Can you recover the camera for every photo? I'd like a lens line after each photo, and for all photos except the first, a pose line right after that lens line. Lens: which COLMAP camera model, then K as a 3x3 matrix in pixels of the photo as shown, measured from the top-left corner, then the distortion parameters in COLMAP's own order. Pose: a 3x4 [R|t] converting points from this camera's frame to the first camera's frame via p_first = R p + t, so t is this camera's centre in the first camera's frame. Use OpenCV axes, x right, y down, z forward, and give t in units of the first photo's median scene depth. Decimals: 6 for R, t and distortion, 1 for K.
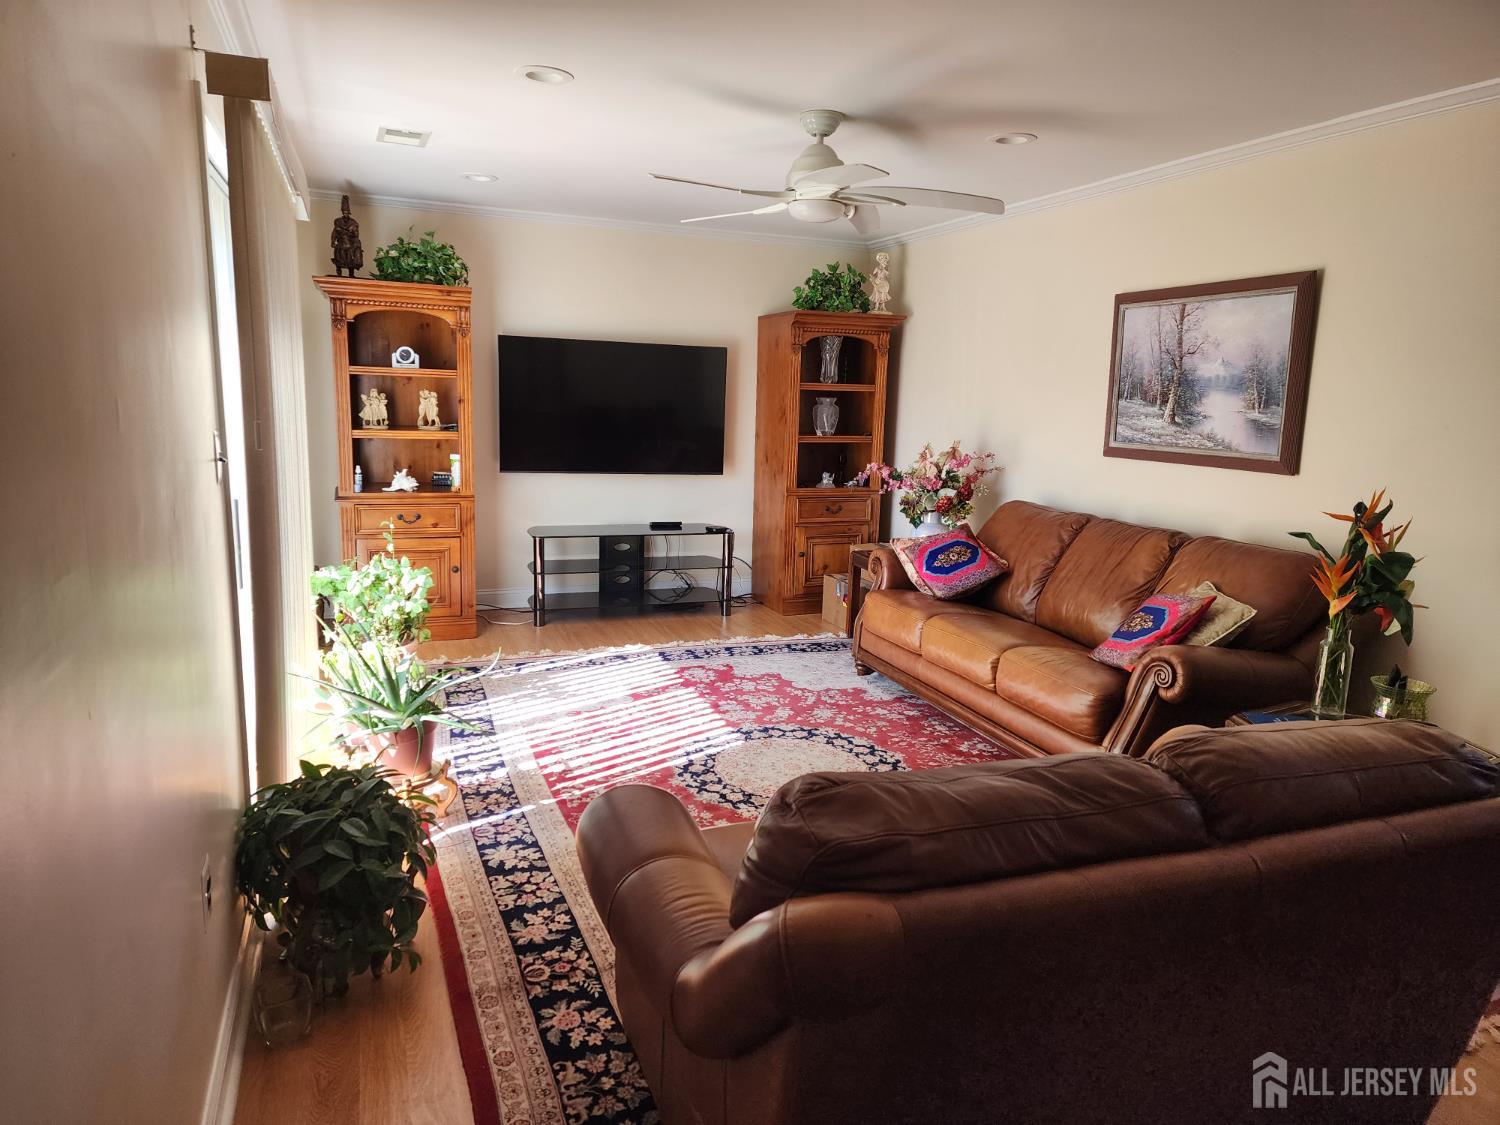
lens RADIAL K [[1007.6, 0, 746.7], [0, 1007.6, 559.2], [0, 0, 1]] dist [0.032038, -0.002272]
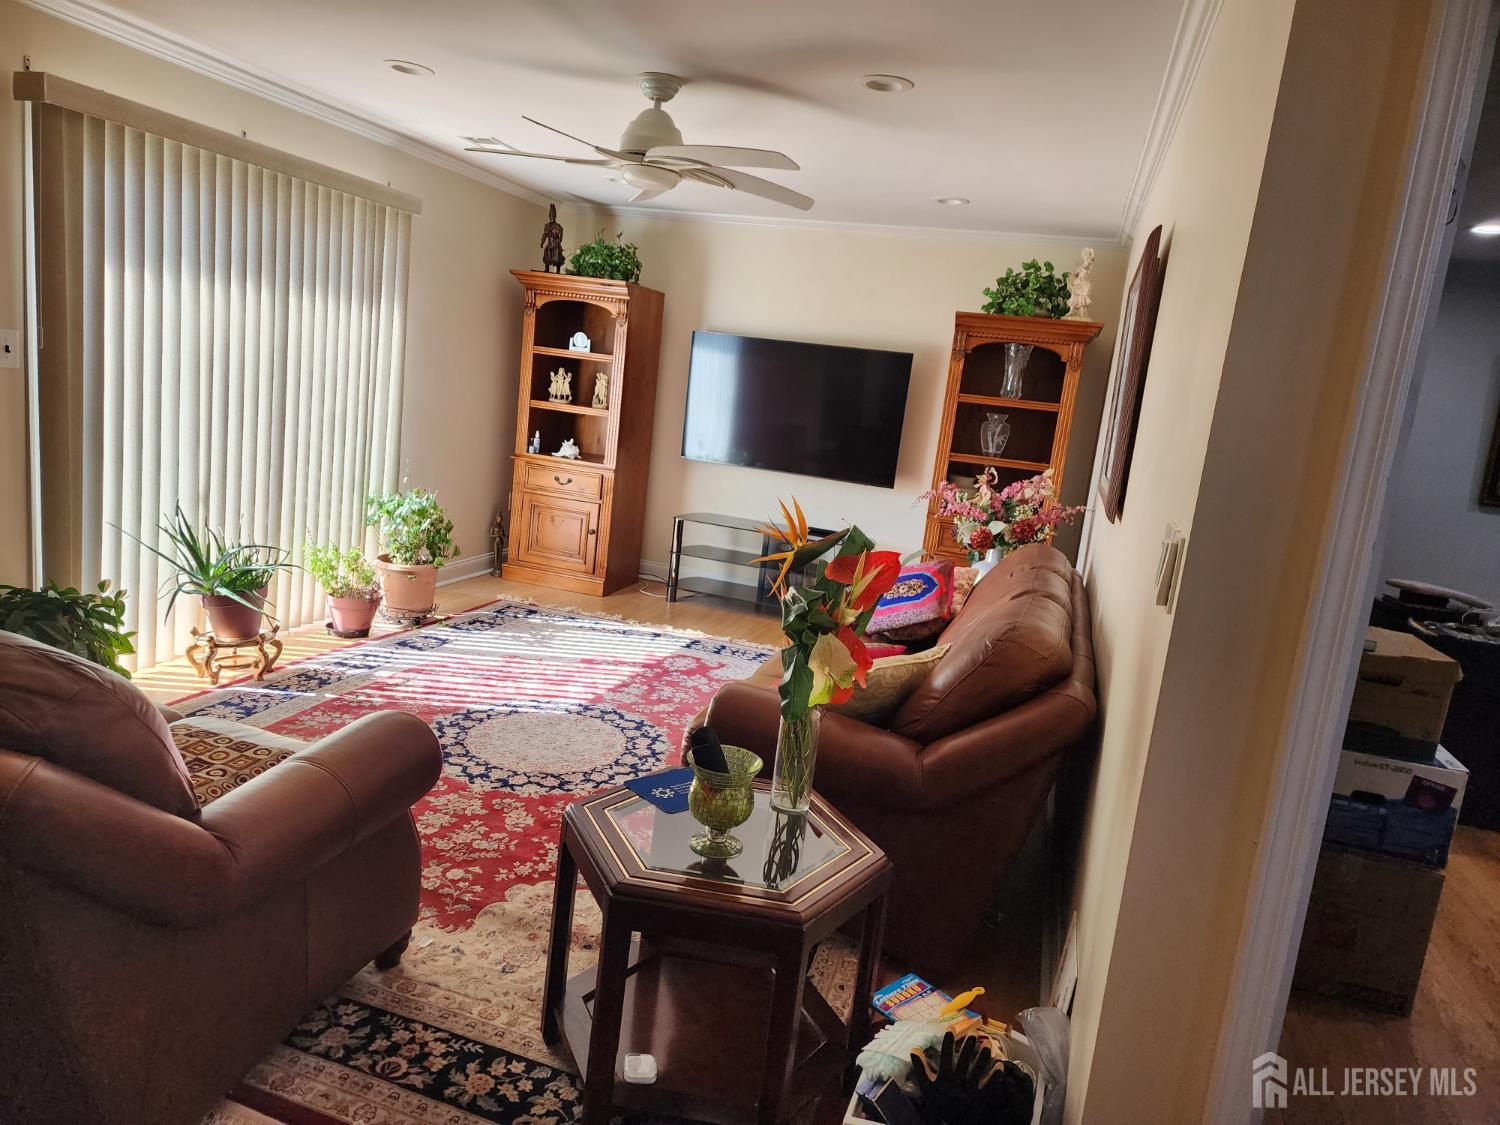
lens RADIAL K [[1007.6, 0, 745.8], [0, 1007.6, 561.9], [0, 0, 1]] dist [0.032038, -0.002272]
pose [[0.776588, 0.167833, -0.607242, 0.654961], [-0.190717, 0.981265, 0.027303, -0.025415], [0.600448, 0.094608, 0.794047, 0.268537]]
